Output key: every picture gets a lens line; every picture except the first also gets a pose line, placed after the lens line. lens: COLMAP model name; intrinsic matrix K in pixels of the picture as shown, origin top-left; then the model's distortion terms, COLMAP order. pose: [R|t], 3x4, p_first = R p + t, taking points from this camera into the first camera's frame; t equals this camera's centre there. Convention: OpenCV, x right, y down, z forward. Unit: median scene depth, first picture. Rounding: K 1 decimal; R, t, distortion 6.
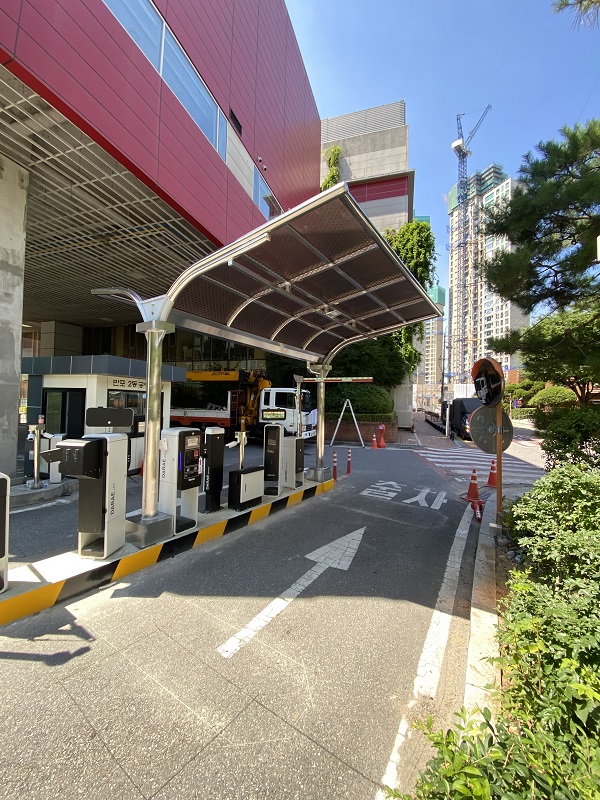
lens RADIAL K [[323.3, 0, 306.4], [0, 323.3, 399.0], [0, 0, 1]] dist [-0.003919, -0.001555]
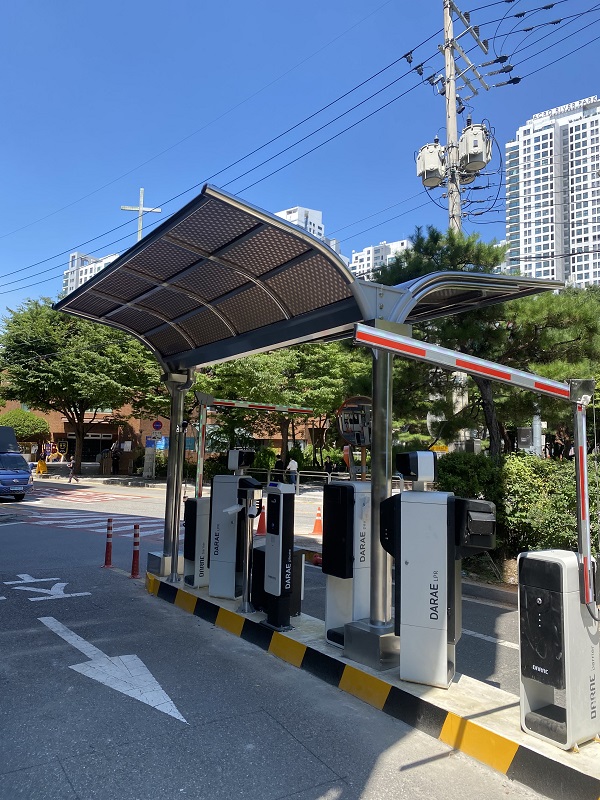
lens RADIAL K [[604.9, 0, 299.4], [0, 604.9, 398.0], [0, 0, 1]] dist [0.028222, -0.013649]
pose [[0.352776, 0.072009, 0.932933, -0.500782], [-0.029870, 0.997393, -0.065690, 0.002104], [-0.935231, -0.004692, 0.354007, 0.216376]]
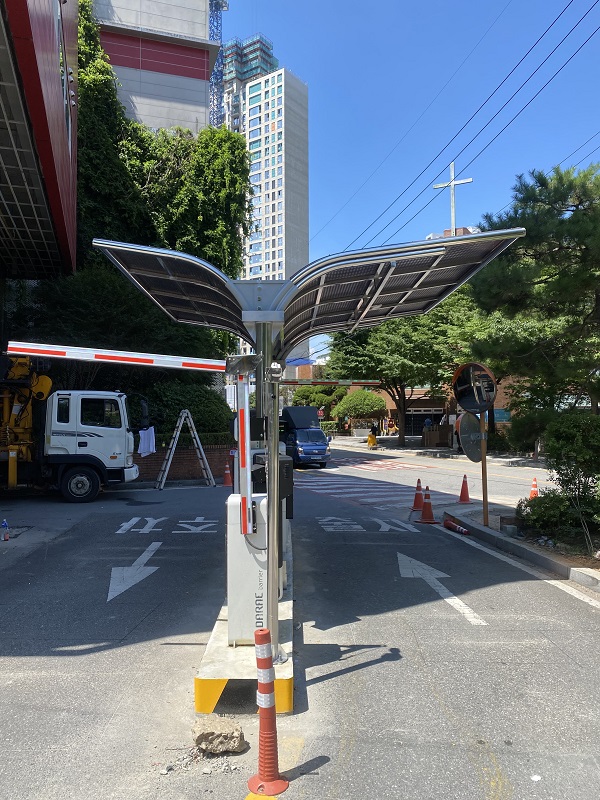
lens RADIAL K [[604.9, 0, 297.3], [0, 604.9, 398.7], [0, 0, 1]] dist [0.028222, -0.013649]
pose [[0.822004, -0.002769, 0.569475, -0.373619], [0.015176, 0.999740, -0.017046, 0.002233], [-0.569279, 0.022654, 0.821832, -0.078615]]
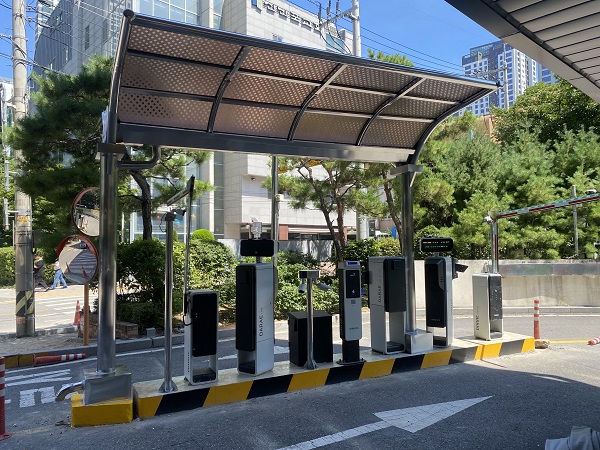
lens RADIAL K [[453.7, 0, 301.0], [0, 453.7, 223.4], [0, 0, 1]] dist [0.028222, -0.013649]
pose [[-0.877247, 0.007864, 0.479974, -0.277760], [-0.021433, 0.998227, -0.055528, 0.023113], [-0.479560, -0.058999, -0.875524, 0.783629]]
